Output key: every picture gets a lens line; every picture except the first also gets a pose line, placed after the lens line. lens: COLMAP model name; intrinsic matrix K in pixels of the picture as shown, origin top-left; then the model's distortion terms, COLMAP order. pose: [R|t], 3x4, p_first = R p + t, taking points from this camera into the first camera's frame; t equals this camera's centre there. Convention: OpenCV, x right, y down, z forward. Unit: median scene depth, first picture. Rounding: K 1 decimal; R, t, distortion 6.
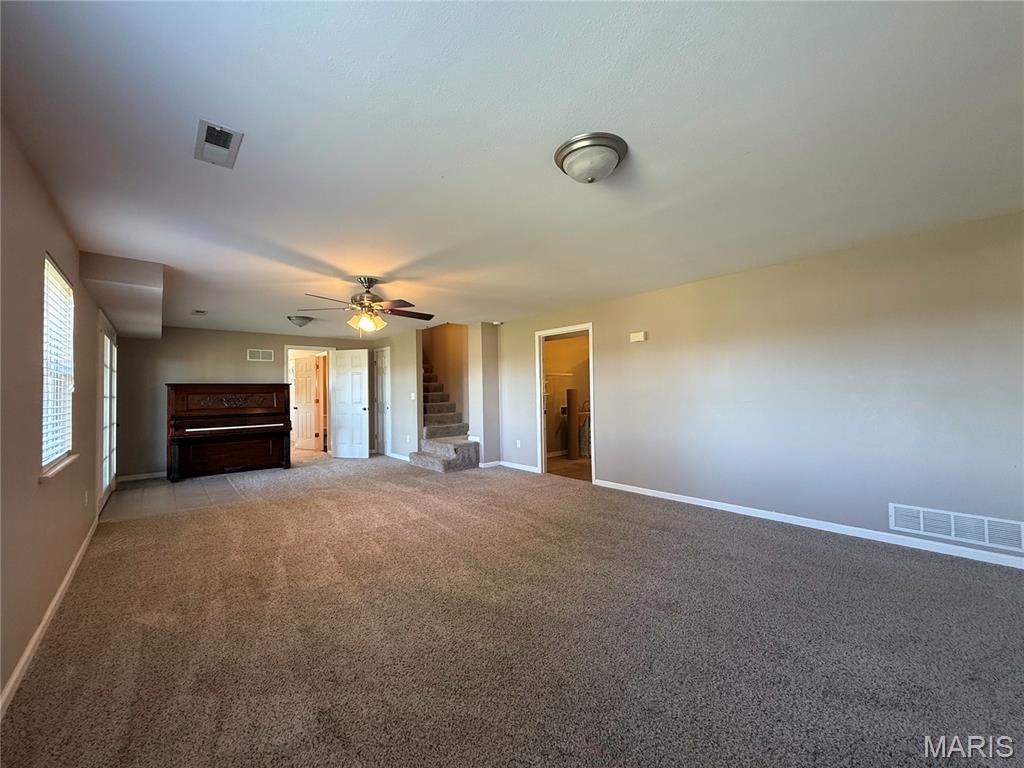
lens RADIAL K [[408.3, 0, 509.8], [0, 408.3, 385.1], [0, 0, 1]] dist [0.001344, -0.000862]
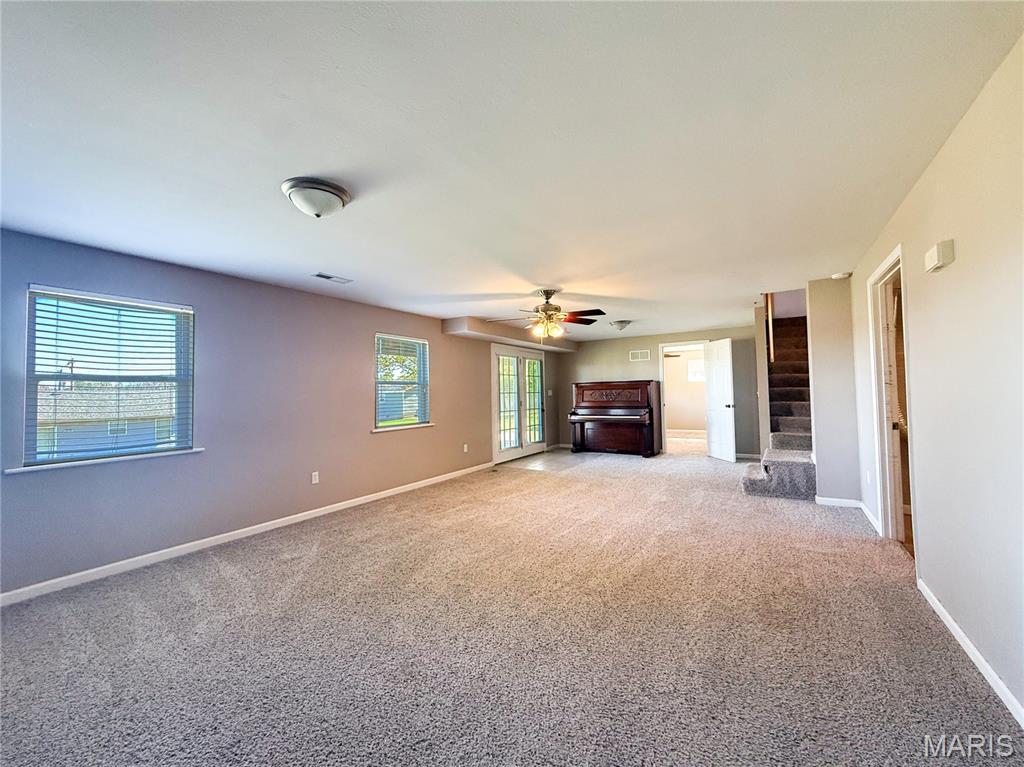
lens RADIAL K [[408.3, 0, 508.6], [0, 408.3, 381.8], [0, 0, 1]] dist [0.001344, -0.000862]
pose [[0.286921, -0.017914, -0.957787, 0.454233], [0.032481, 0.999432, -0.008963, -0.002343], [0.957403, -0.028538, 0.287340, 0.370778]]
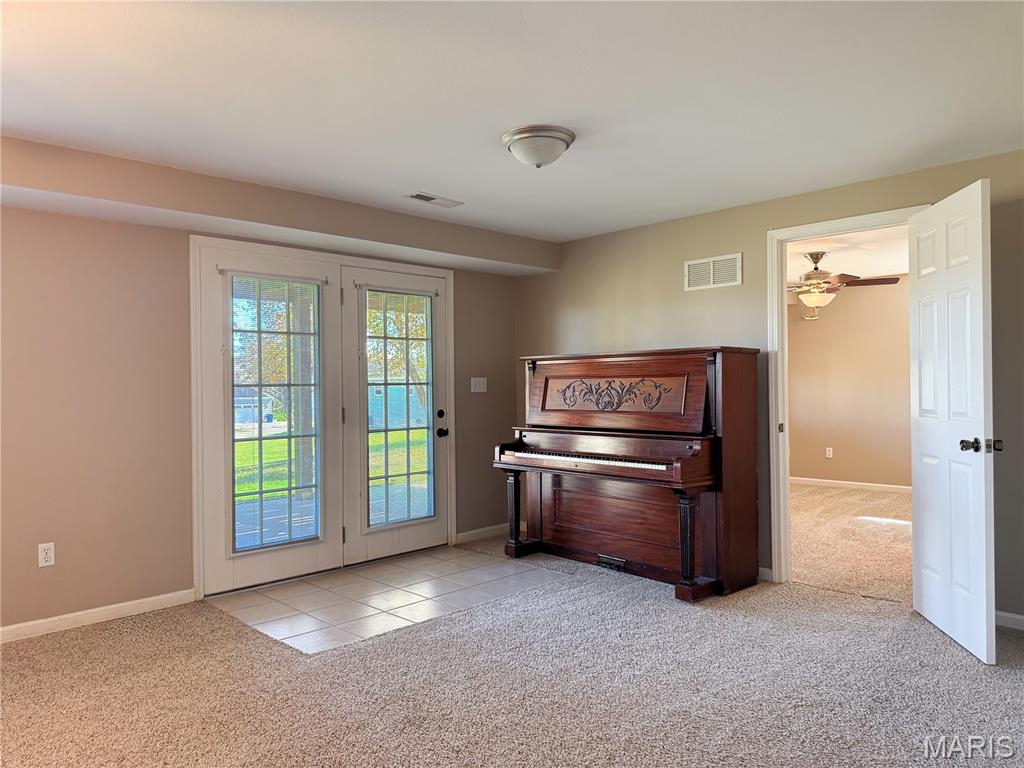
lens RADIAL K [[711.0, 0, 511.1], [0, 711.0, 382.1], [0, 0, 1]] dist [0.005856, -0.000040]
pose [[0.064547, 0.012155, -0.997841, 0.032679], [0.026574, 0.999550, 0.013894, 0.014034], [0.997561, -0.027414, 0.064195, 0.915128]]
